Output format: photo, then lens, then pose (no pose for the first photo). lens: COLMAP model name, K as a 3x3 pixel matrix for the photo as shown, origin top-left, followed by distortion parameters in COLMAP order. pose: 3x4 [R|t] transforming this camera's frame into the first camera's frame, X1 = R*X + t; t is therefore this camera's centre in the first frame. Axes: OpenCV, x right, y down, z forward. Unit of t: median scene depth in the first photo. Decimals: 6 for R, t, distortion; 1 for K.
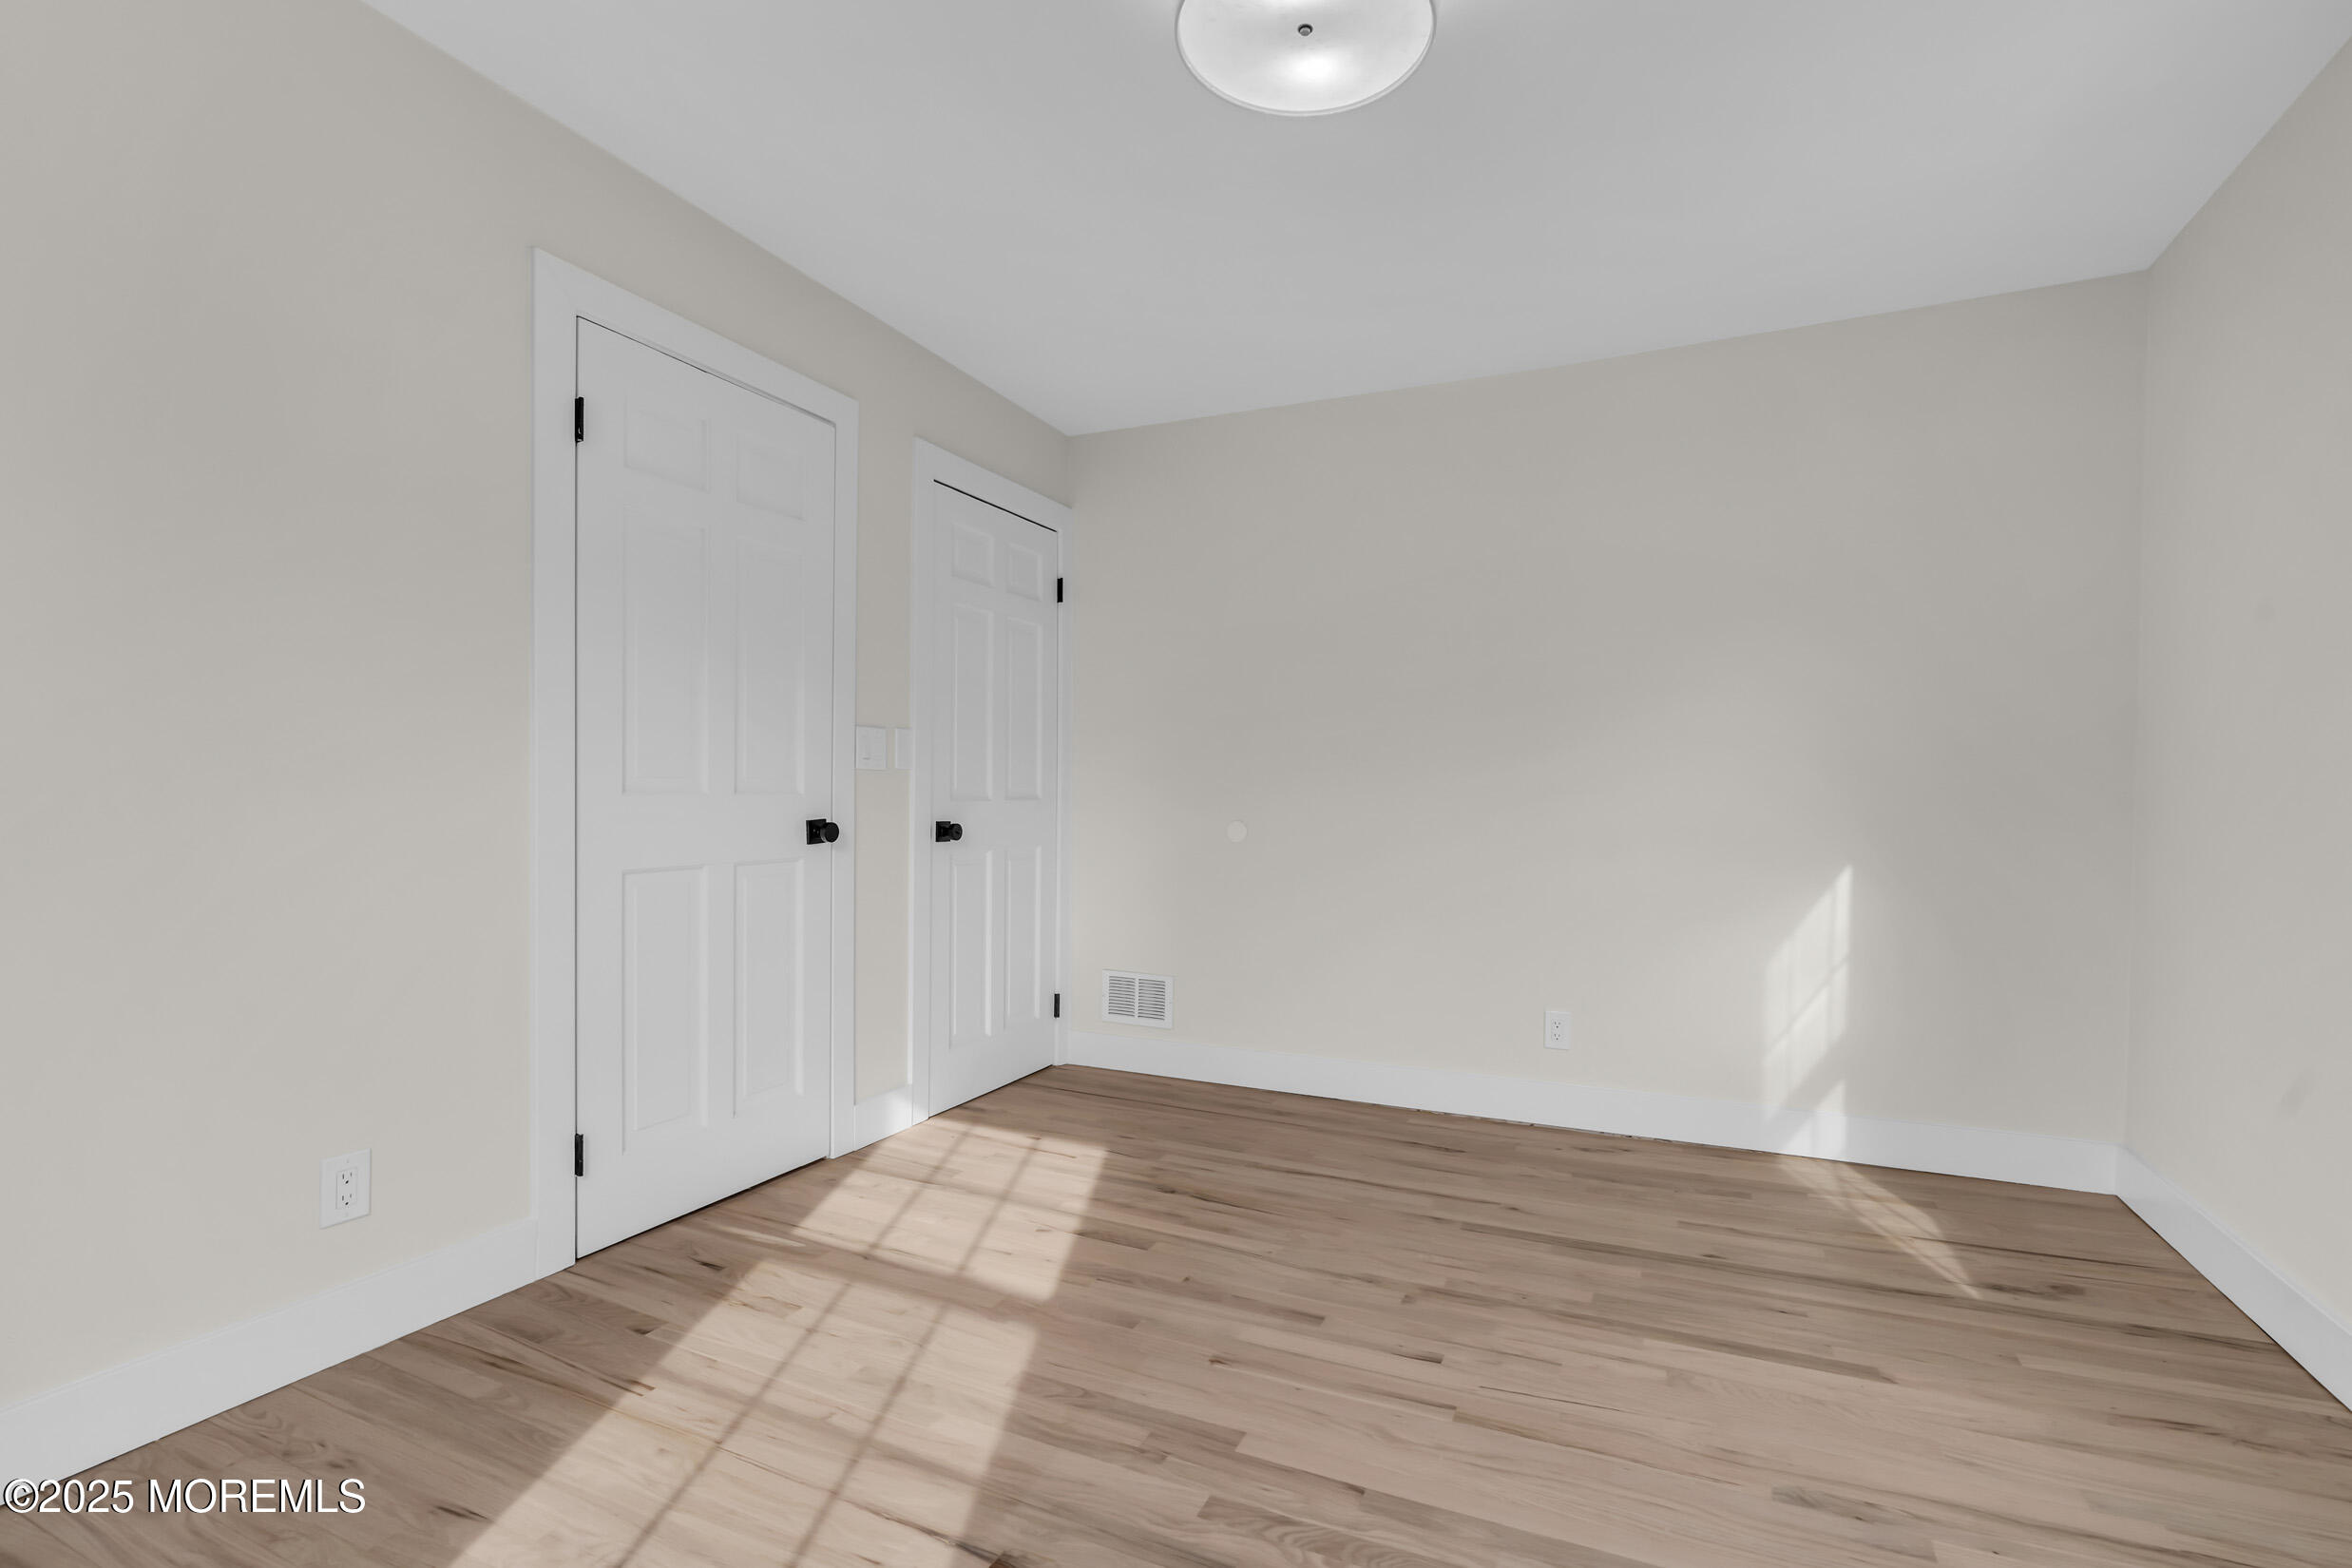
lens RADIAL K [[1075.7, 0, 1187.2], [0, 1075.7, 786.1], [0, 0, 1]] dist [0.029680, 0.000018]
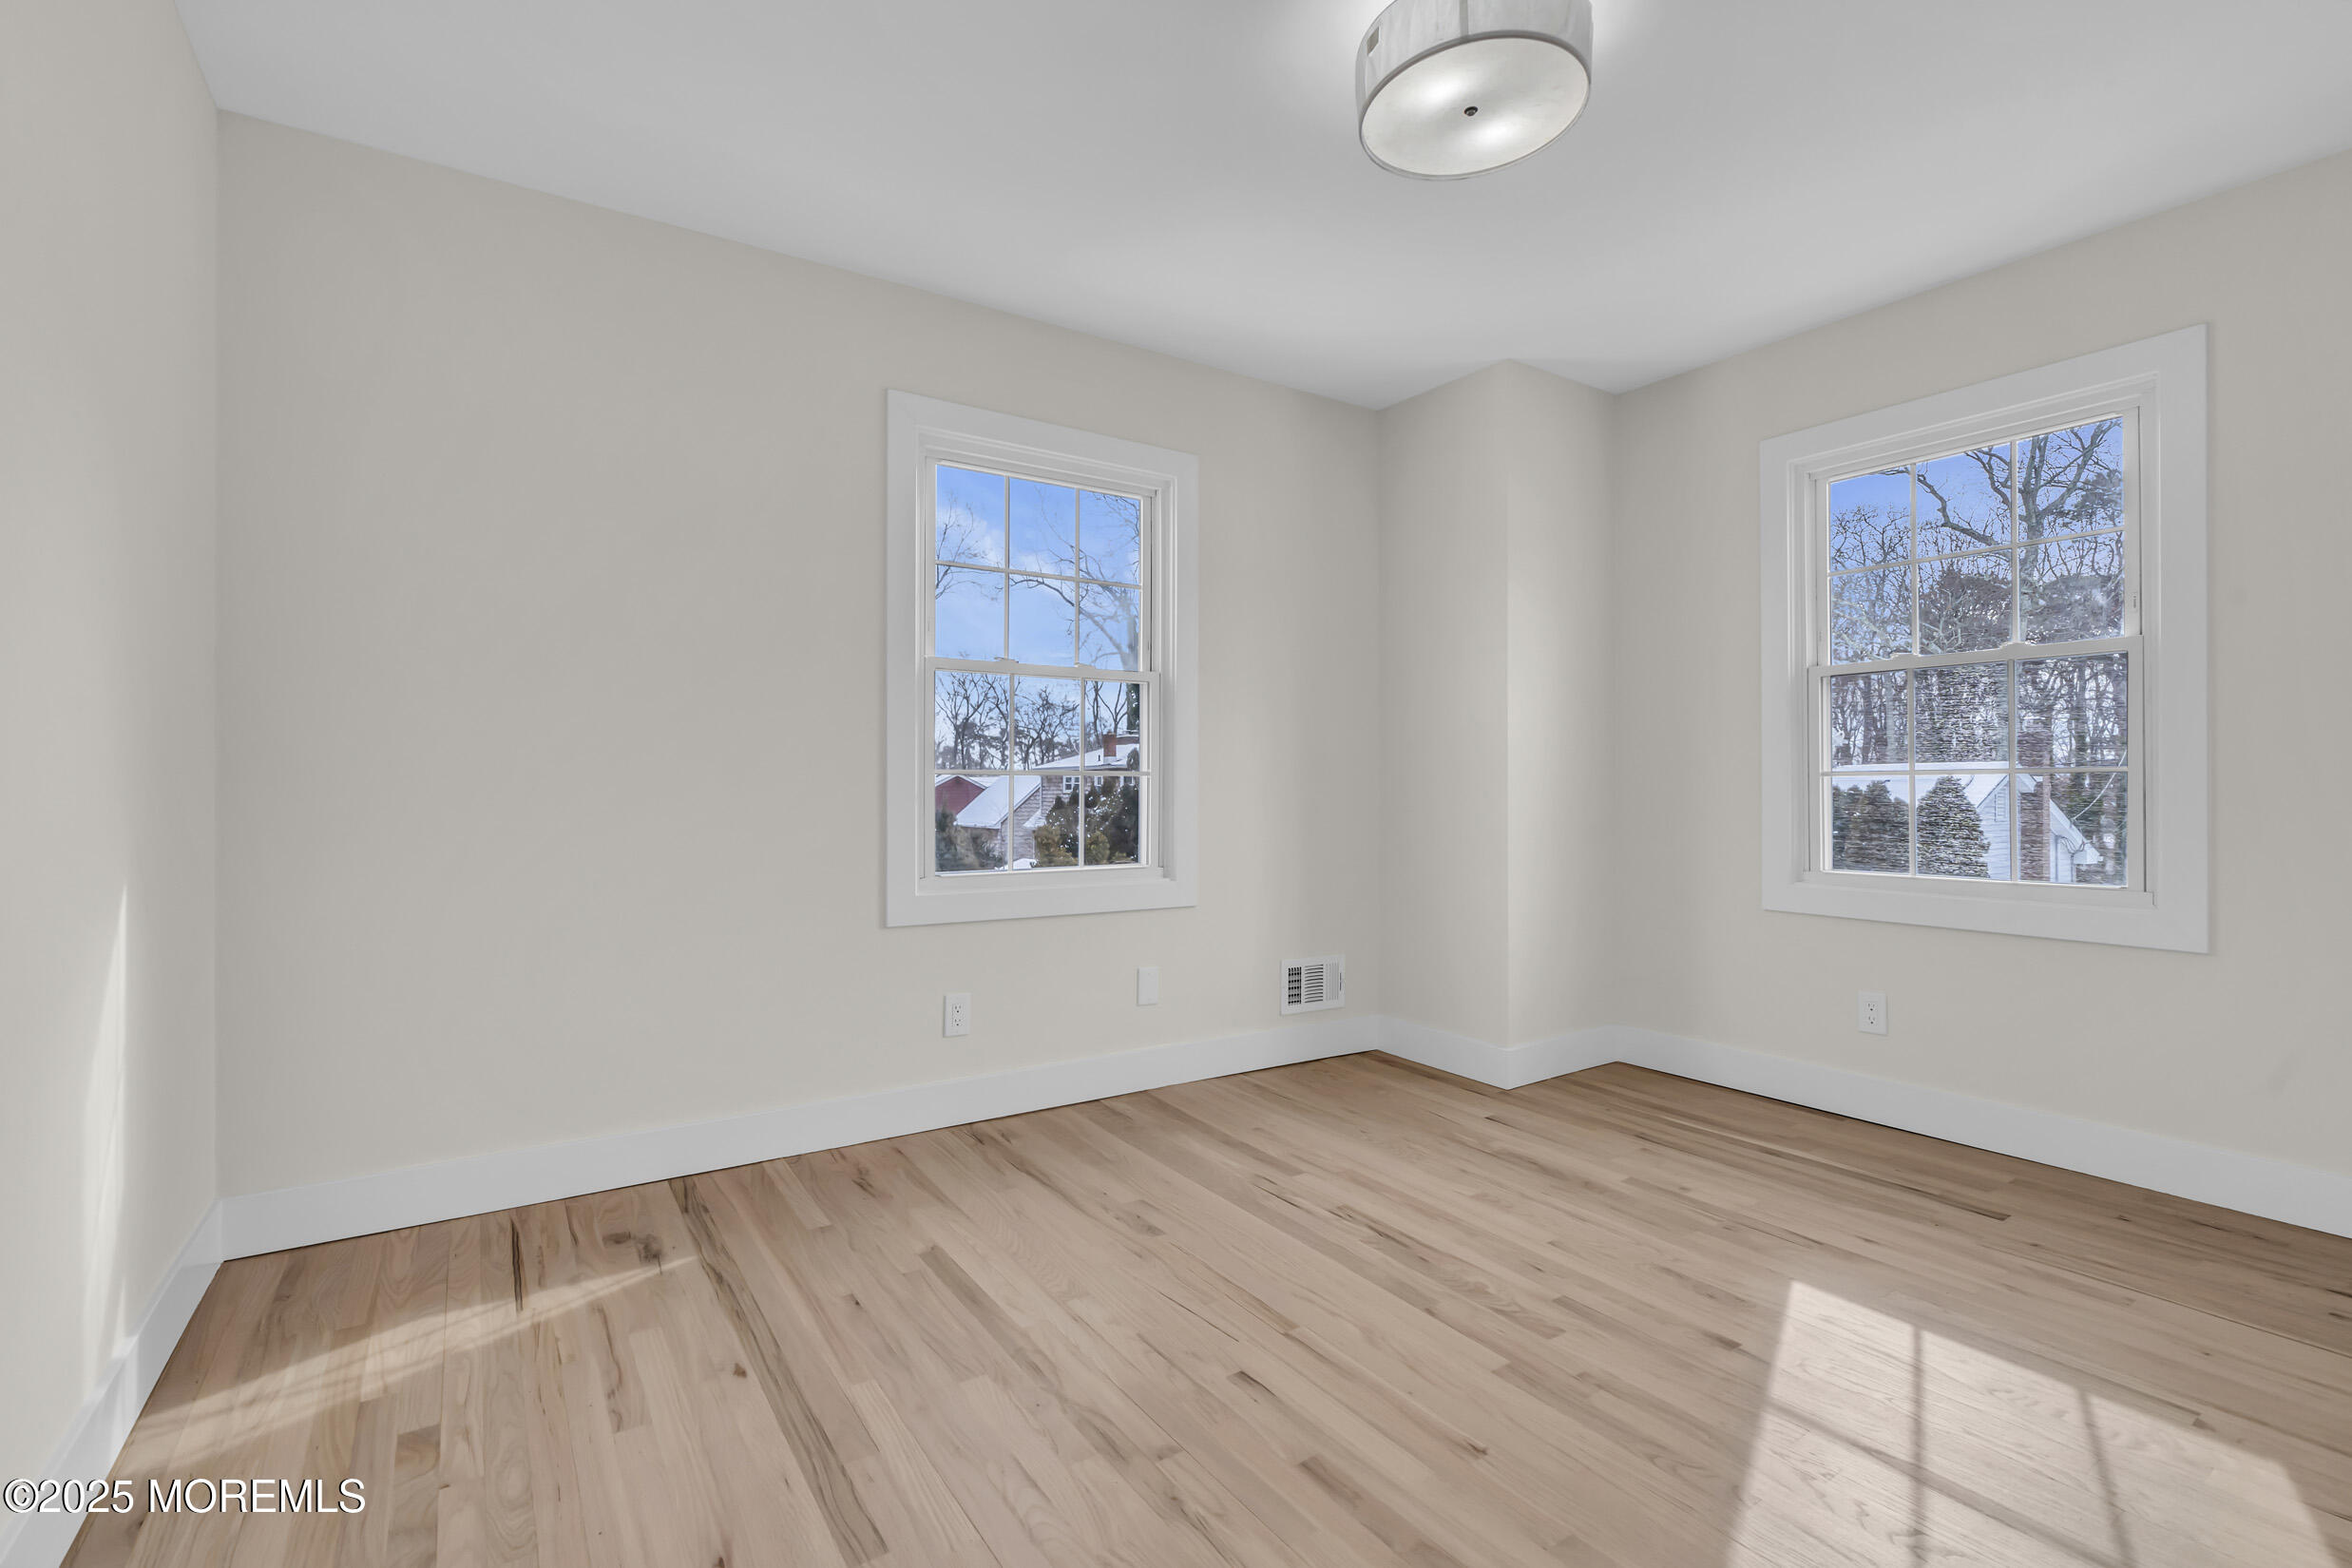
lens RADIAL K [[1075.7, 0, 1178.9], [0, 1075.7, 773.6], [0, 0, 1]] dist [0.029680, 0.000018]
pose [[-0.852141, -0.013234, 0.523145, -0.206545], [-0.021263, 0.999730, -0.009344, 0.019917], [-0.522880, -0.019086, -0.852193, 1.823440]]
